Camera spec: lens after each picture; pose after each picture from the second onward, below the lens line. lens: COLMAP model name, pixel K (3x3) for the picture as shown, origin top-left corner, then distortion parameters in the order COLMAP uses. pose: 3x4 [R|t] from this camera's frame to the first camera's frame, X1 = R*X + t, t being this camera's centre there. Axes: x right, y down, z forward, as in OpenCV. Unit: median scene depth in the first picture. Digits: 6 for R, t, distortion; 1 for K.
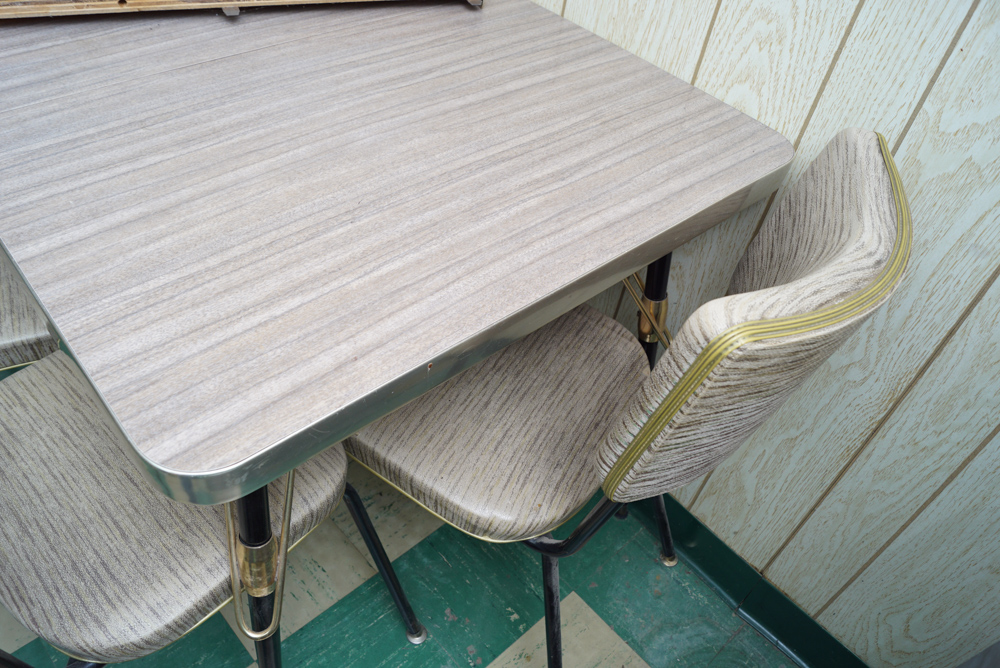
lens RADIAL K [[771.2, 0, 499.5], [0, 771.2, 306.1], [0, 0, 1]] dist [-0.095248, 0.007935]
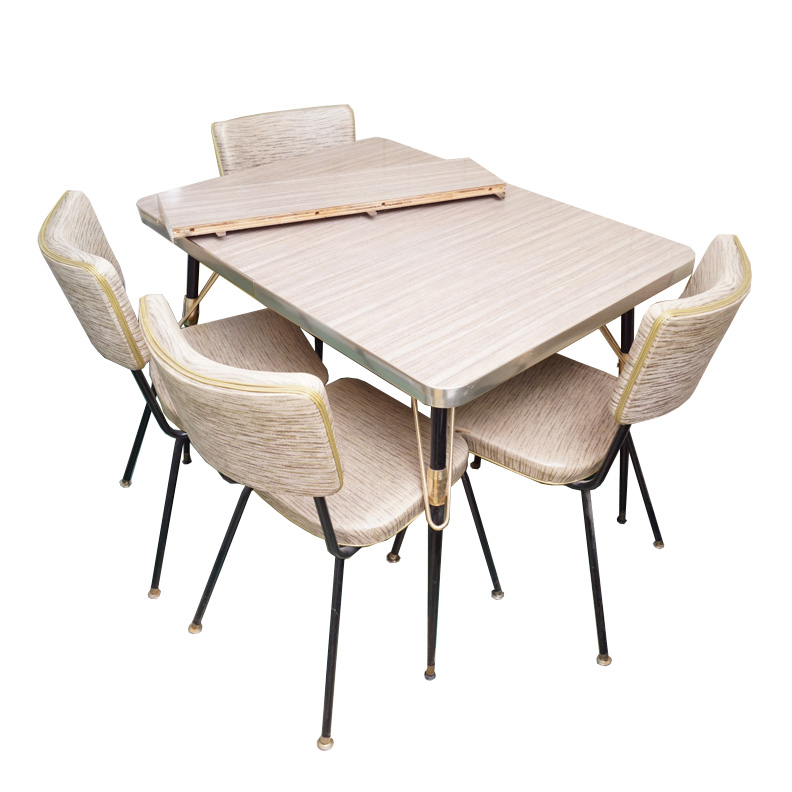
lens RADIAL K [[767.7, 0, 396.0], [0, 767.7, 396.0], [0, 0, 1]] dist [-0.092260, 0.001232]
pose [[0.992277, -0.096441, -0.078013, -0.241772], [0.085450, 0.987333, -0.133687, 0.353406], [0.089918, 0.125988, 0.987948, -0.912888]]
